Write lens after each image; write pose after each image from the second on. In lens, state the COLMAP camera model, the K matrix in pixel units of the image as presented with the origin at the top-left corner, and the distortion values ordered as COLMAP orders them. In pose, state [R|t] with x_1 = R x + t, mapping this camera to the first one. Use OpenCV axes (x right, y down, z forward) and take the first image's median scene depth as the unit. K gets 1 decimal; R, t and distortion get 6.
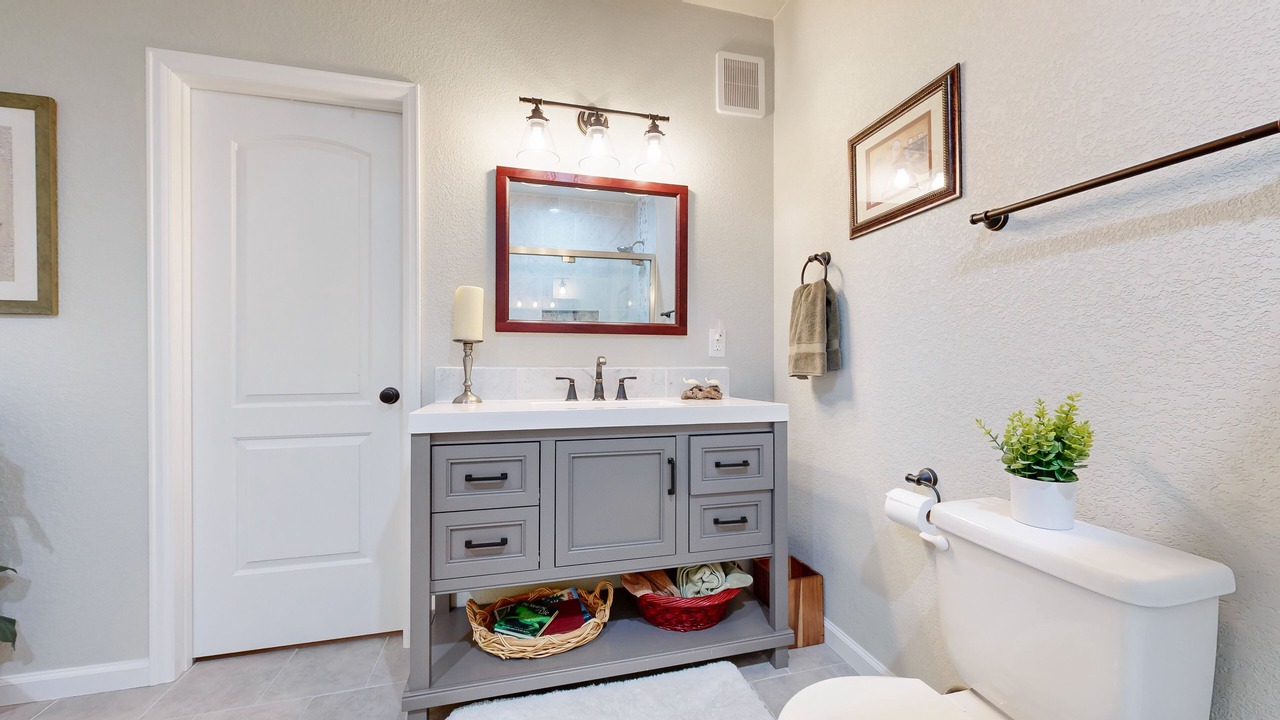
lens RADIAL K [[467.0, 0, 642.9], [0, 467.0, 362.9], [0, 0, 1]] dist [0.000362, -0.000170]
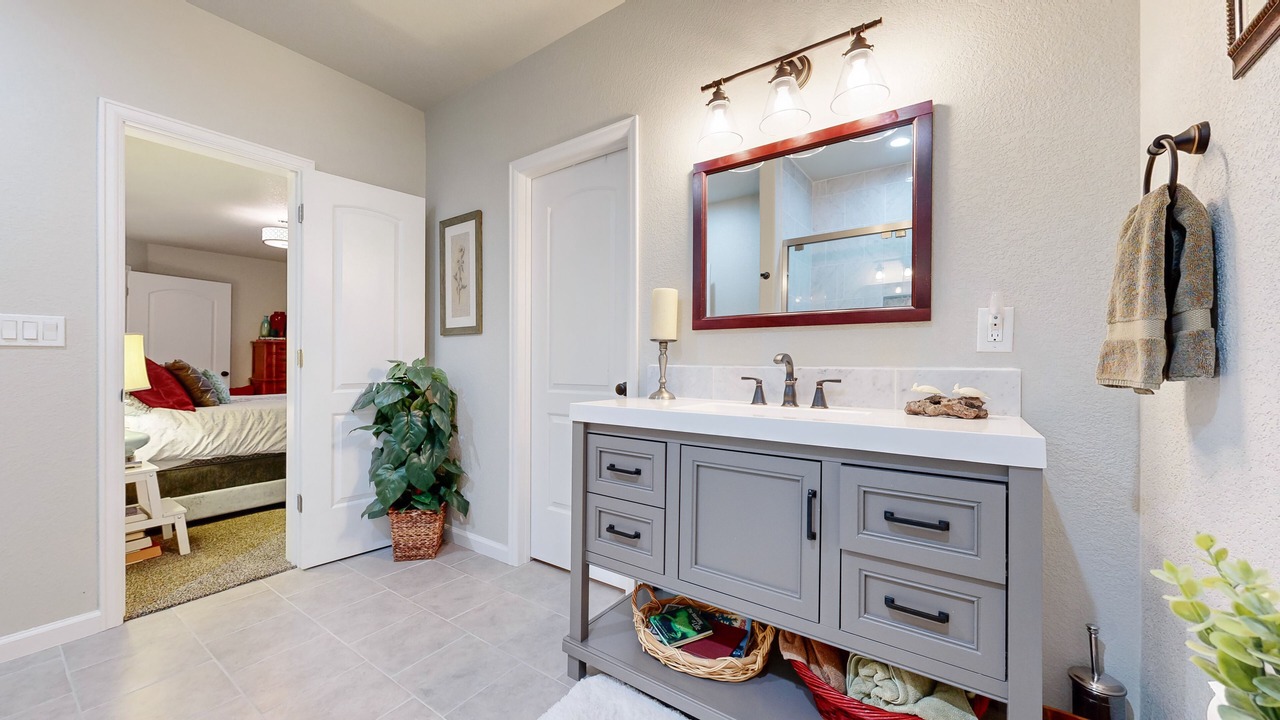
lens RADIAL K [[470.2, 0, 639.2], [0, 470.2, 361.2], [0, 0, 1]] dist [-0.000419, -0.000303]
pose [[0.642346, 0.000192, -0.766415, 0.409656], [-0.001899, 0.999997, -0.001341, 0.001614], [0.766413, 0.002317, 0.642344, 0.282037]]
